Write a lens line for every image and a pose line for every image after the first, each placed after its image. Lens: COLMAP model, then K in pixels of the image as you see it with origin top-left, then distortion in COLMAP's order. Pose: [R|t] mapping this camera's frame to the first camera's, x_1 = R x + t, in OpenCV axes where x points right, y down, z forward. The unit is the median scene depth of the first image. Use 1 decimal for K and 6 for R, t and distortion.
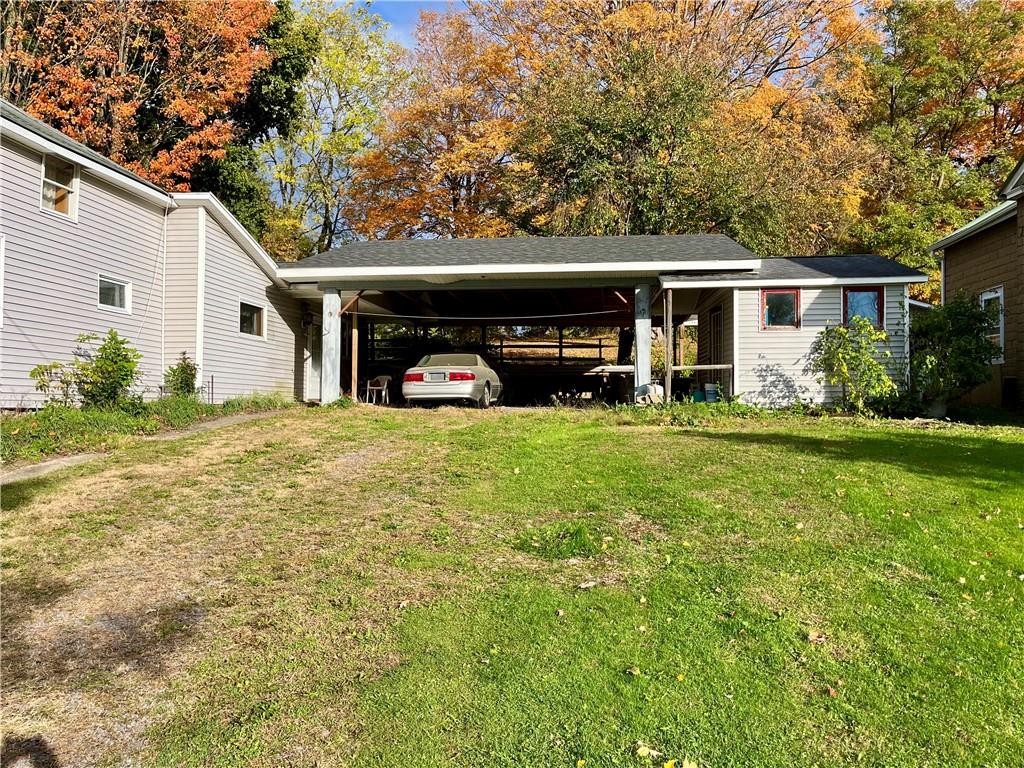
lens RADIAL K [[778.6, 0, 527.6], [0, 778.6, 382.4], [0, 0, 1]] dist [0.039872, -0.039653]
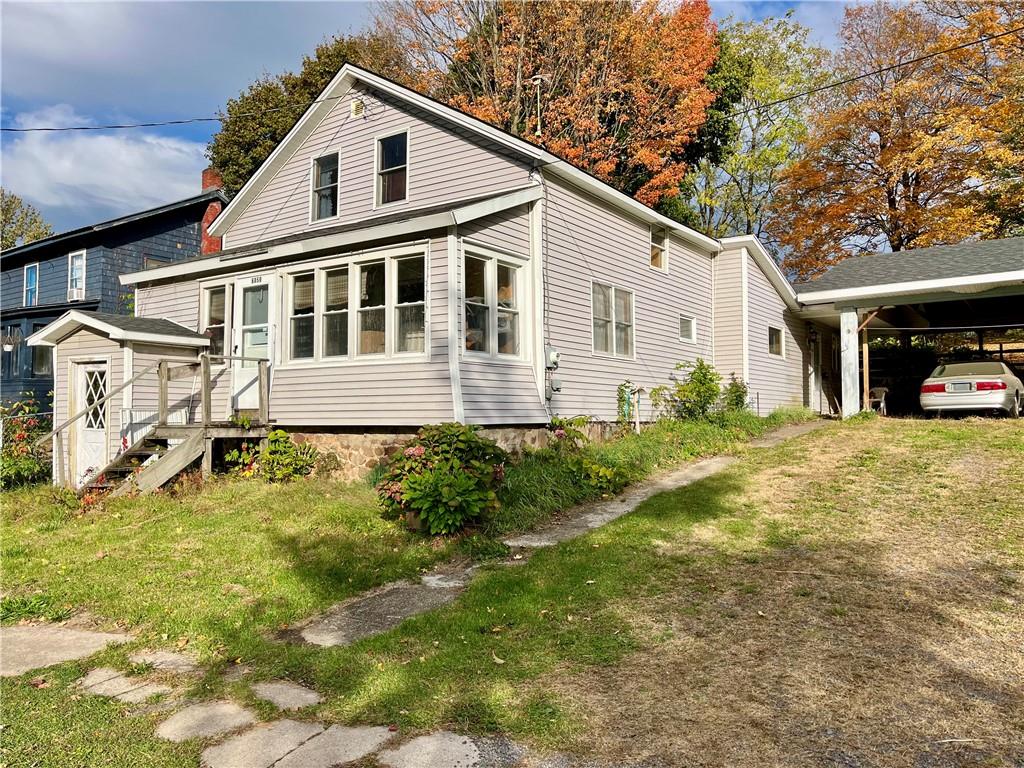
lens RADIAL K [[778.6, 0, 508.9], [0, 778.6, 387.6], [0, 0, 1]] dist [0.039872, -0.039653]
pose [[0.873367, -0.030790, -0.486089, -0.137720], [0.025983, 0.999524, -0.016627, -0.005170], [0.486369, 0.001891, 0.873751, -0.153769]]
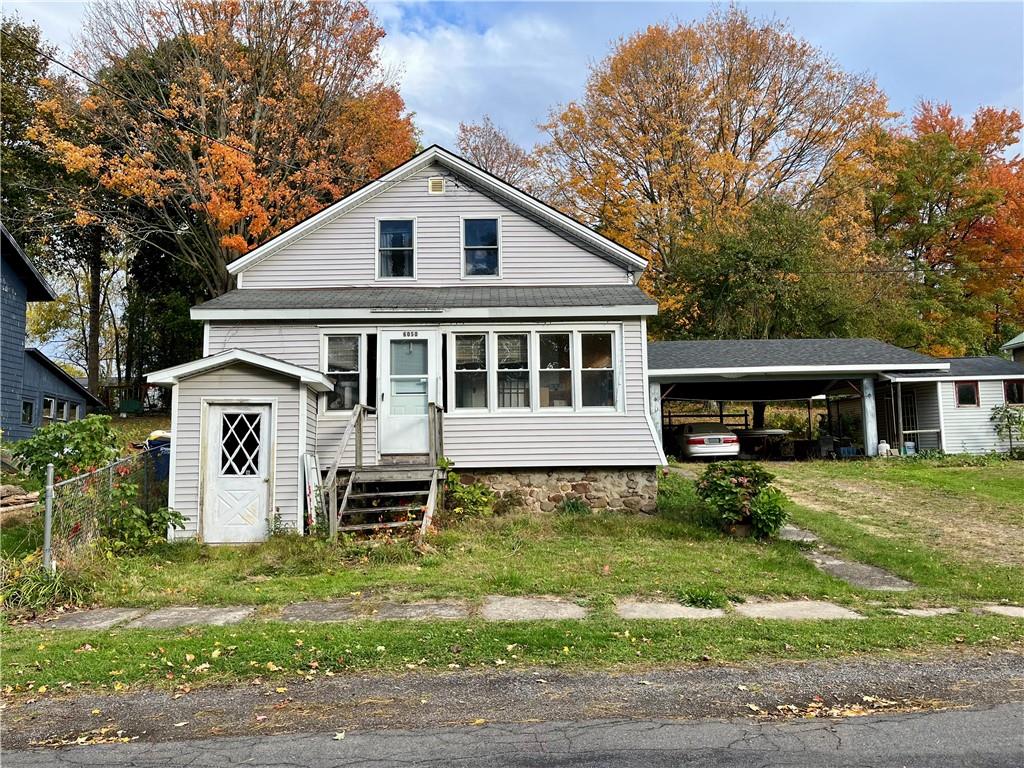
lens RADIAL K [[778.6, 0, 520.7], [0, 778.6, 380.3], [0, 0, 1]] dist [0.039872, -0.039653]
pose [[0.992395, -0.010526, 0.122647, -0.675837], [0.020332, 0.996669, -0.078978, -0.012587], [-0.121407, 0.080871, 0.989303, -0.416799]]
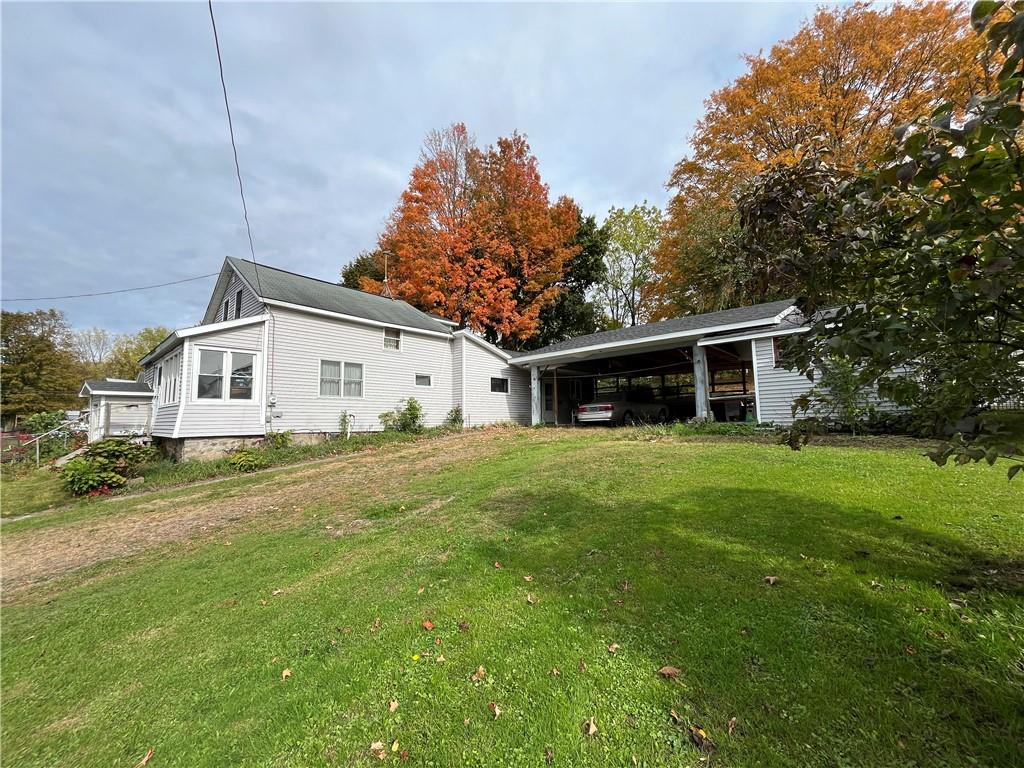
lens RADIAL K [[416.0, 0, 511.7], [0, 416.0, 386.9], [0, 0, 1]] dist [-0.002199, -0.000594]
pose [[0.803092, -0.067018, -0.592074, 0.310036], [0.036829, 0.997338, -0.062937, -0.005389], [0.594716, 0.028739, 0.803422, 0.130804]]
